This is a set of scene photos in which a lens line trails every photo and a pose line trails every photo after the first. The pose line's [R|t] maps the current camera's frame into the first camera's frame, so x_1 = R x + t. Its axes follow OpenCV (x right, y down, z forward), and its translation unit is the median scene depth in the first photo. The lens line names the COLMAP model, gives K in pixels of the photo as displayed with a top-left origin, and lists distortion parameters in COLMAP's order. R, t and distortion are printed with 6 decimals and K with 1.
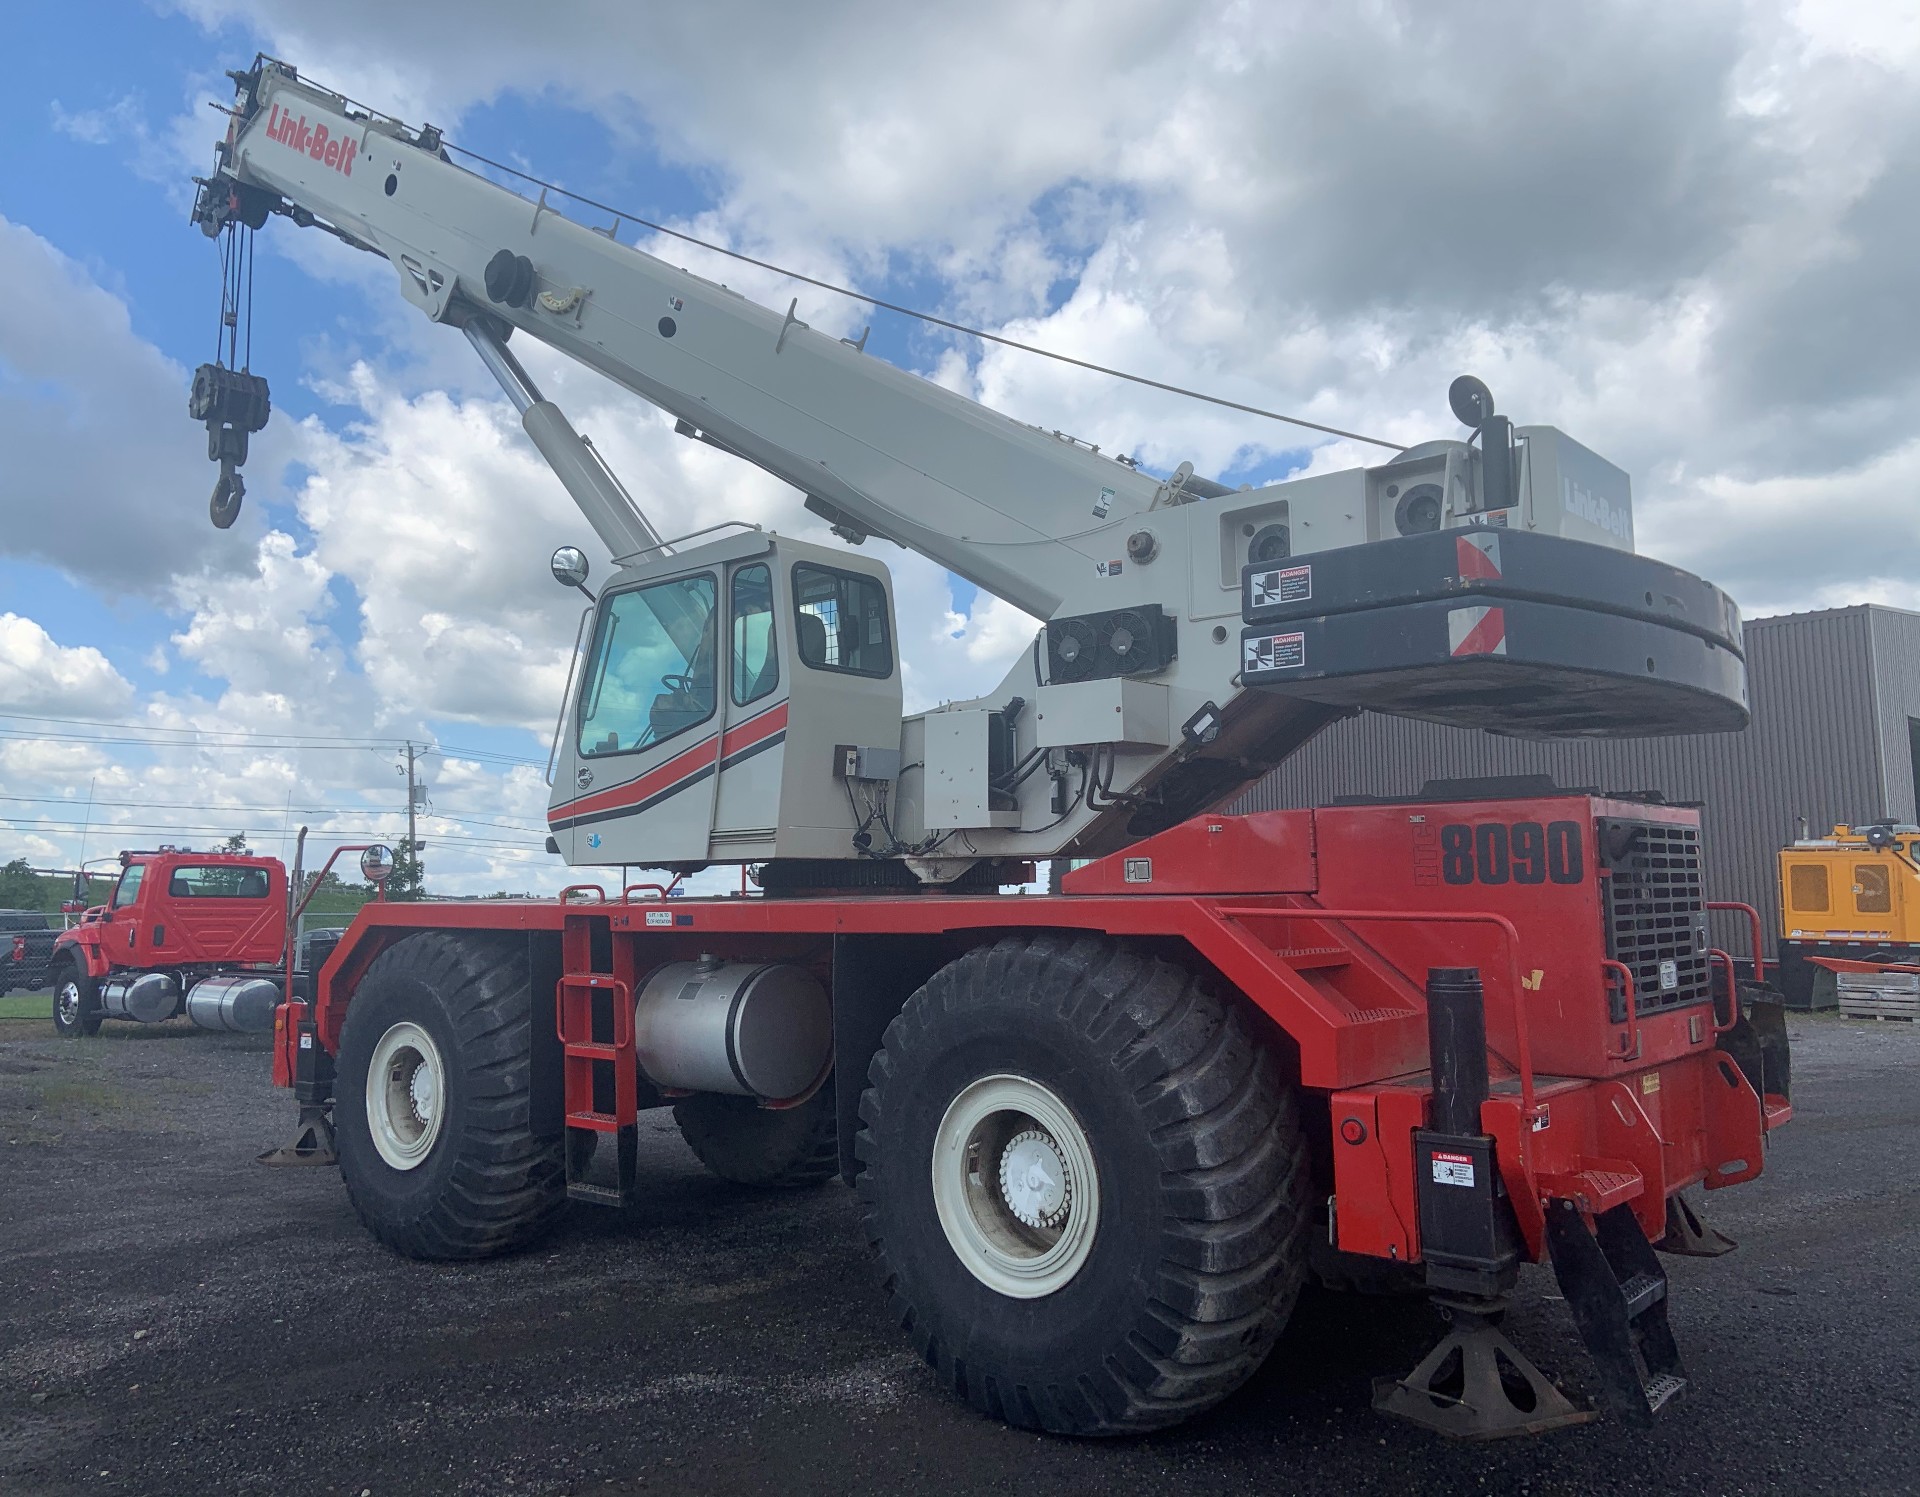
lens RADIAL K [[1844.0, 0, 987.0], [0, 1844.0, 716.7], [0, 0, 1]] dist [0.099289, -0.244593]
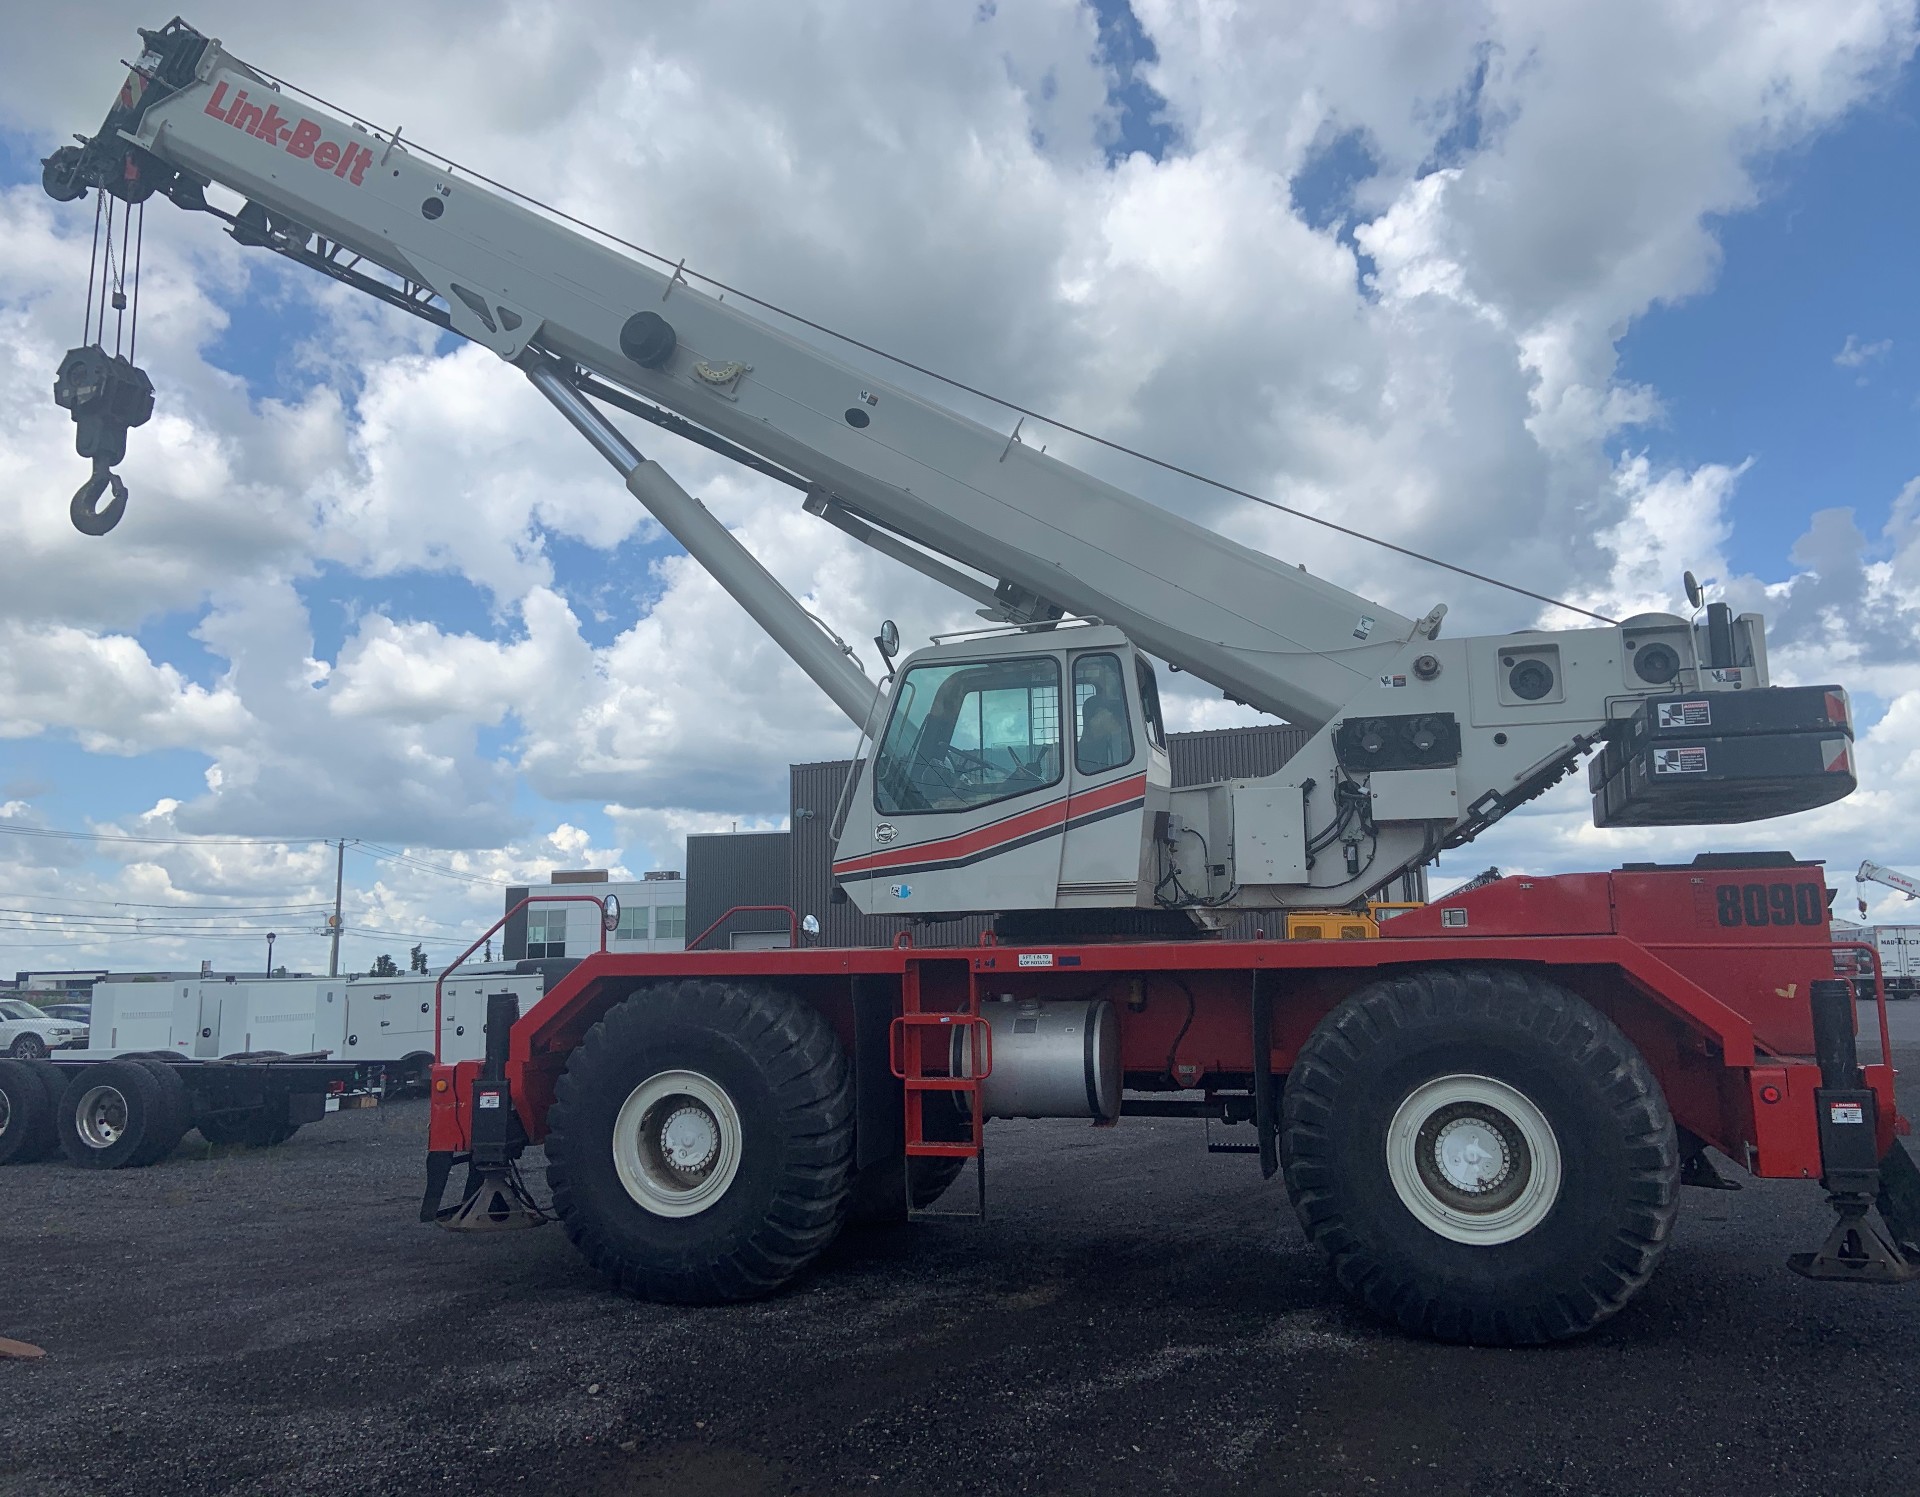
lens RADIAL K [[1844.0, 0, 987.0], [0, 1844.0, 716.7], [0, 0, 1]] dist [0.099289, -0.244593]
pose [[0.850523, 0.059147, 0.522601, -0.818155], [-0.039334, 0.998027, -0.048940, 0.017457], [-0.524464, 0.021069, 0.851172, 0.054686]]
